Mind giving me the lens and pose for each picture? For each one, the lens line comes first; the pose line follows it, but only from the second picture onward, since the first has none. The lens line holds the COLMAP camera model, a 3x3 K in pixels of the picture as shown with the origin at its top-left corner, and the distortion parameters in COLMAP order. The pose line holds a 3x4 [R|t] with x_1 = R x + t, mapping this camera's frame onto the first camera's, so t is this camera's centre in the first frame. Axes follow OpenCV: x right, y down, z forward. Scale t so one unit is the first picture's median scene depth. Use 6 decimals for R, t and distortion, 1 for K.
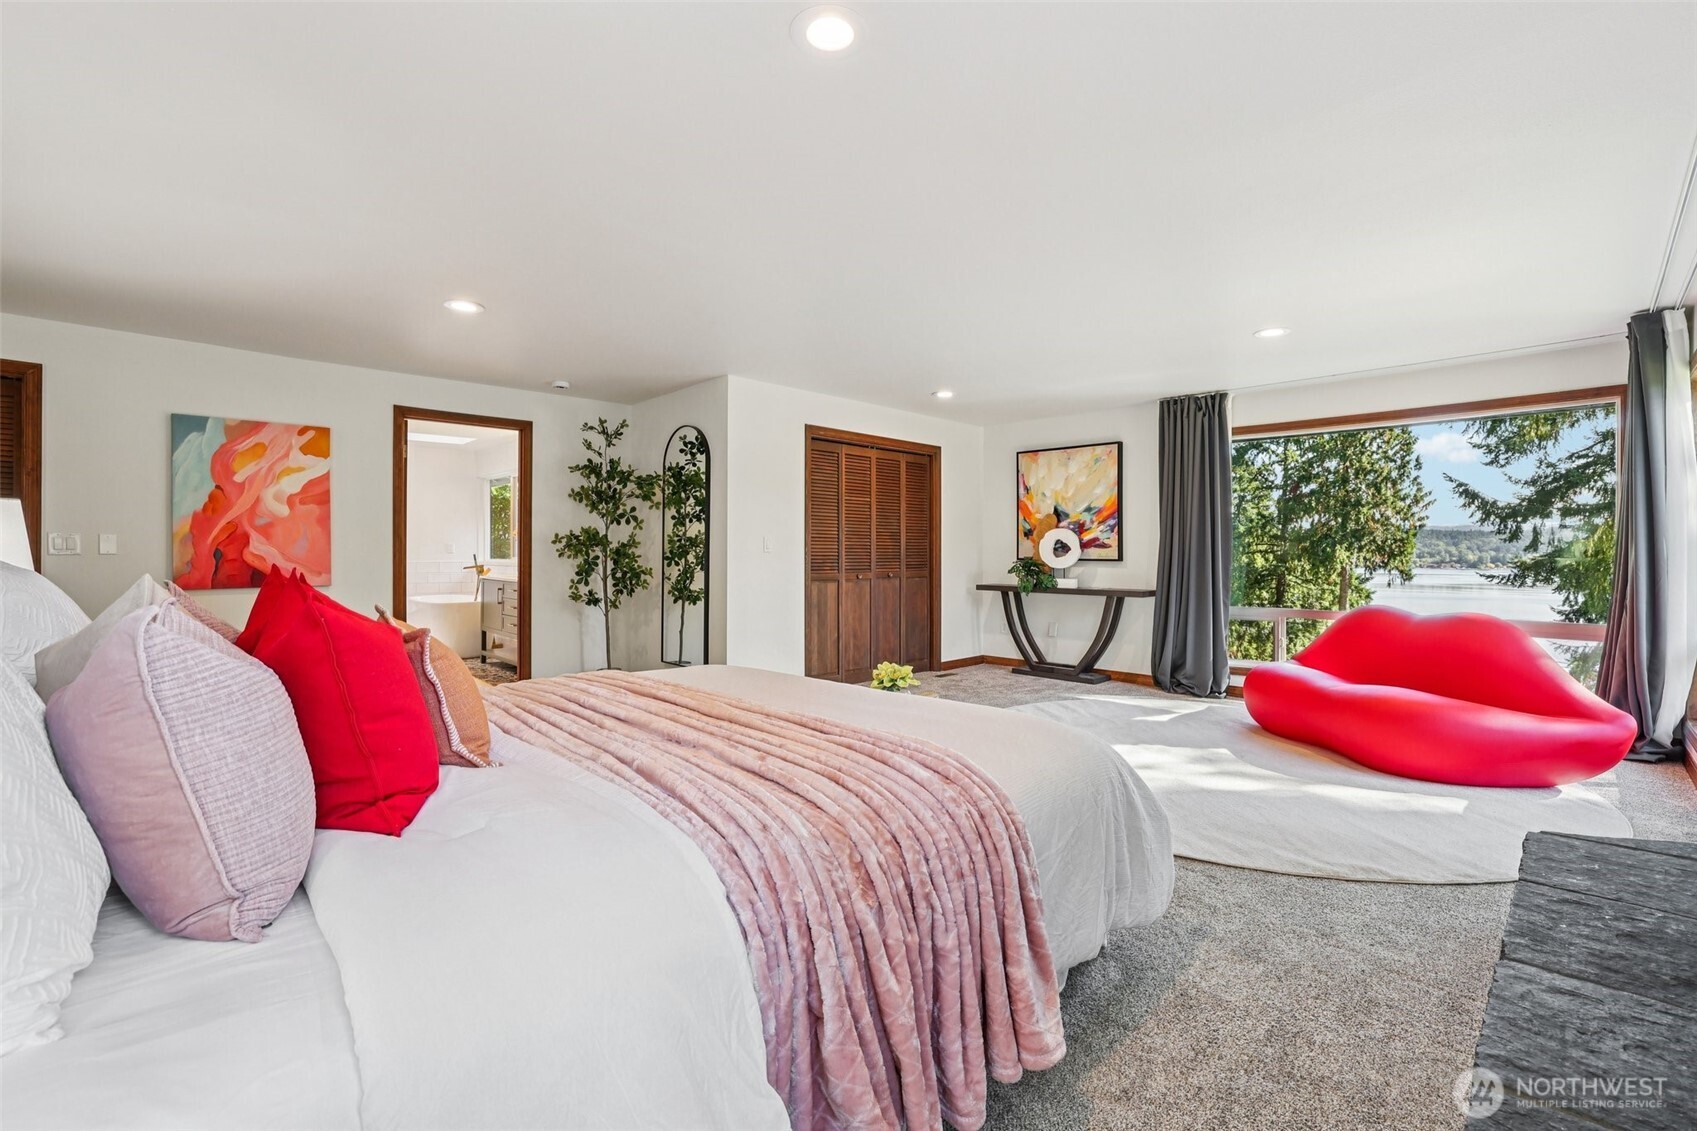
lens RADIAL K [[735.8, 0, 850.8], [0, 735.8, 555.0], [0, 0, 1]] dist [0.000314, -0.000320]
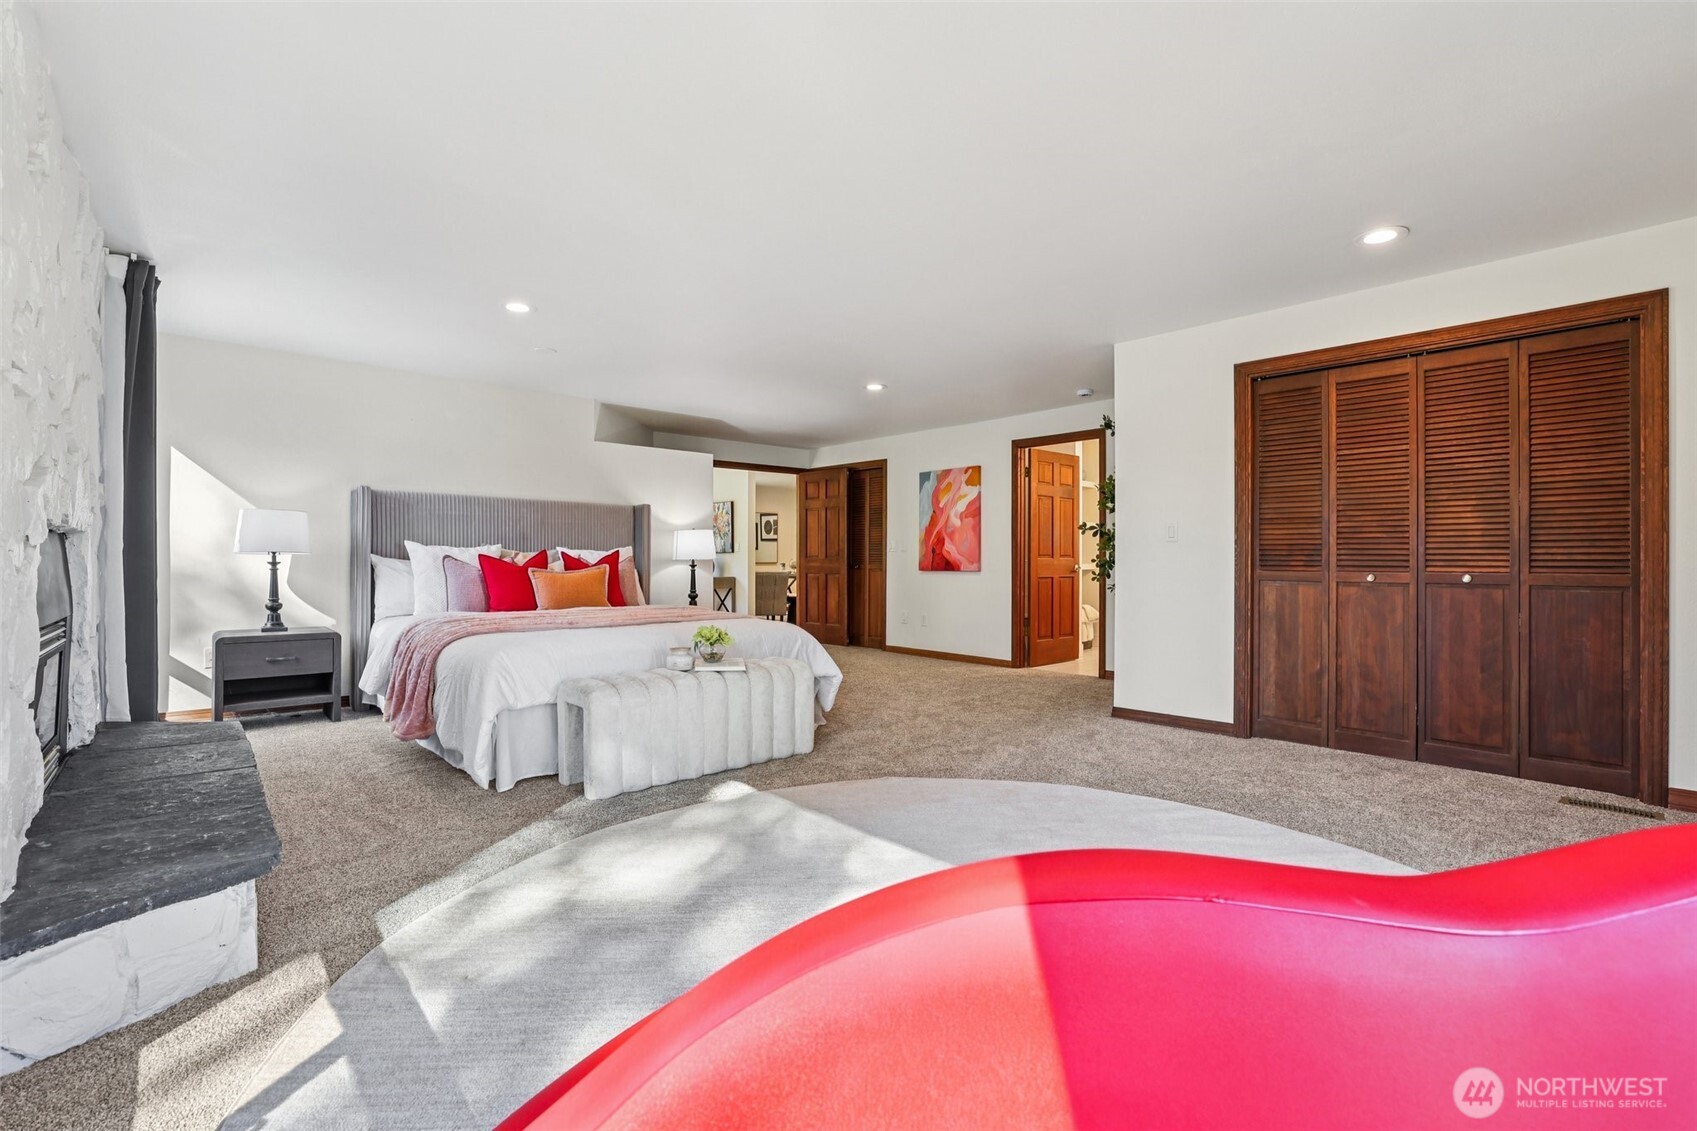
lens RADIAL K [[749.5, 0, 840.2], [0, 749.5, 557.5], [0, 0, 1]] dist [-0.004166, -0.000332]
pose [[-0.001647, -0.010476, -0.999944, 0.821262], [-0.016561, 0.999808, -0.010448, 0.034111], [0.999861, 0.016543, -0.001821, 0.740791]]
